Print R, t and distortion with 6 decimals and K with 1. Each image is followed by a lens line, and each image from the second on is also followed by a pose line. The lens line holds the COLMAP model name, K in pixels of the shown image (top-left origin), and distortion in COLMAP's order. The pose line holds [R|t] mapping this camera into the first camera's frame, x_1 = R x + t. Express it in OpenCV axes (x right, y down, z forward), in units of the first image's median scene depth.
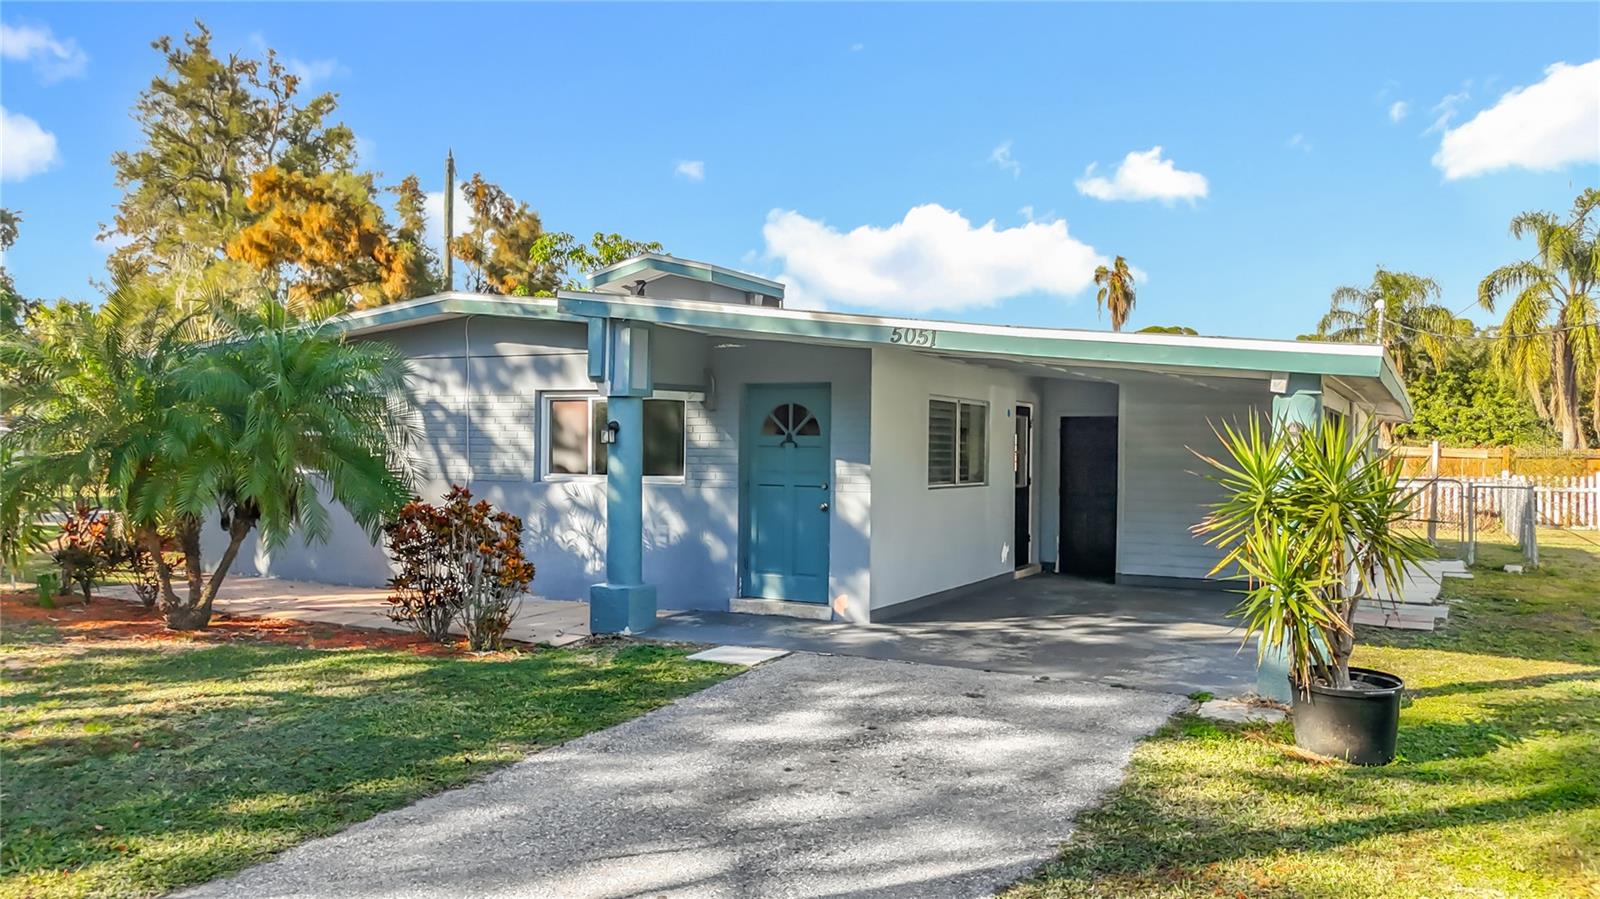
lens RADIAL K [[1200.6, 0, 781.0], [0, 1200.6, 442.6], [0, 0, 1]] dist [0.042293, -0.006536]
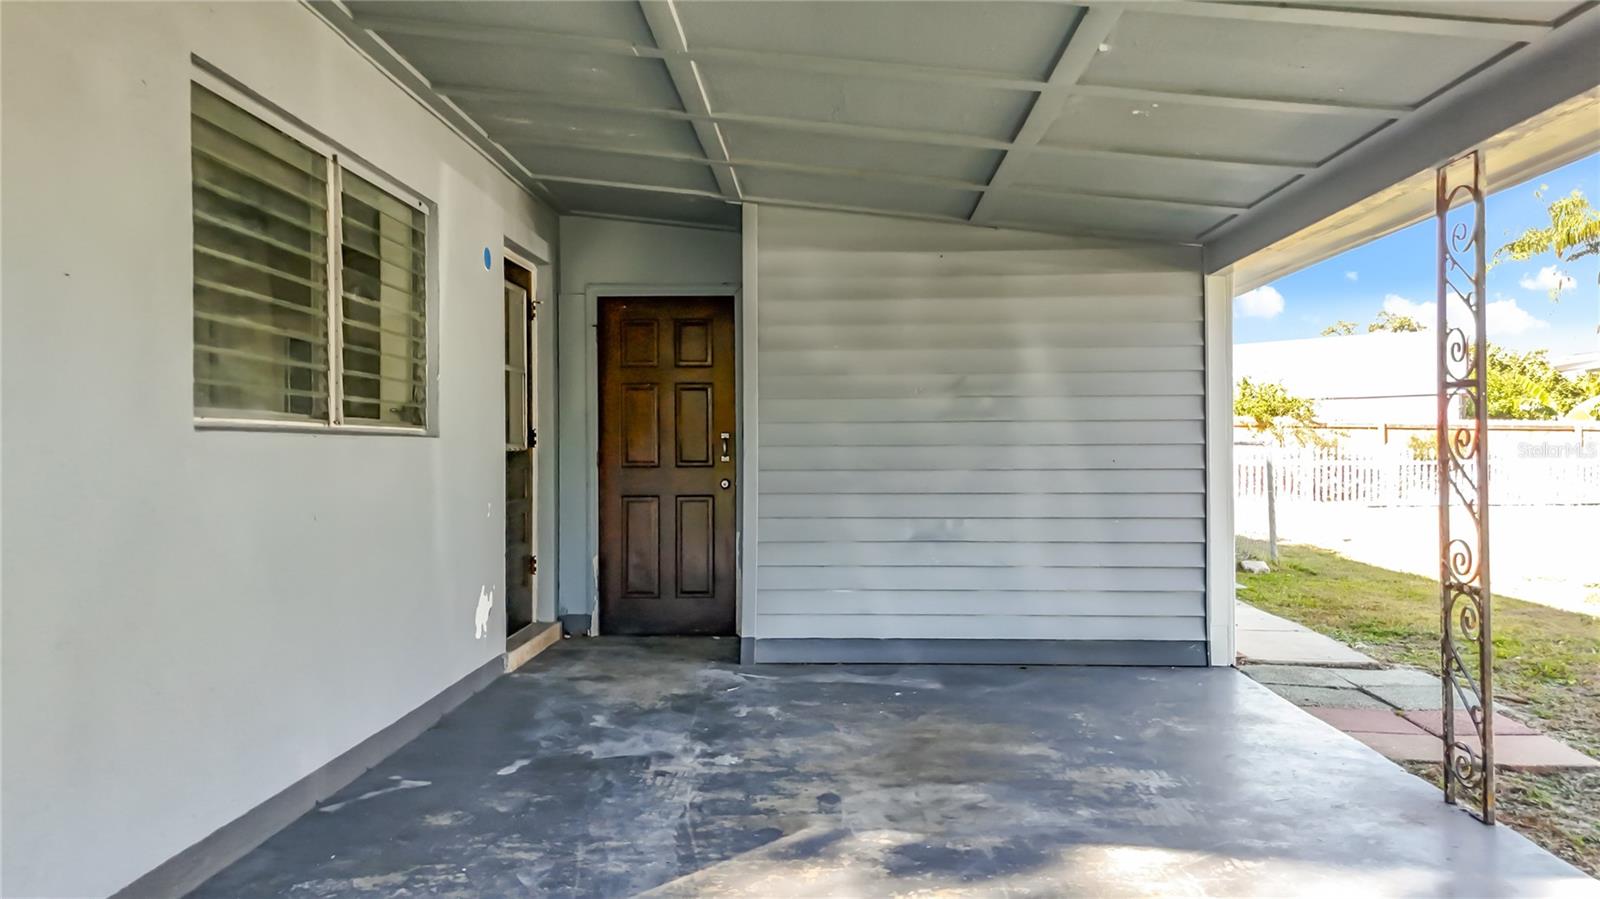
lens RADIAL K [[1186.9, 0, 800.0], [0, 1186.9, 449.5], [0, 0, 1]] dist [0.140946, -0.311472]
pose [[0.892723, -0.012712, 0.450427, 0.130318], [0.009096, 0.999907, 0.010191, 0.044848], [-0.450515, -0.005001, 0.892755, 0.764397]]
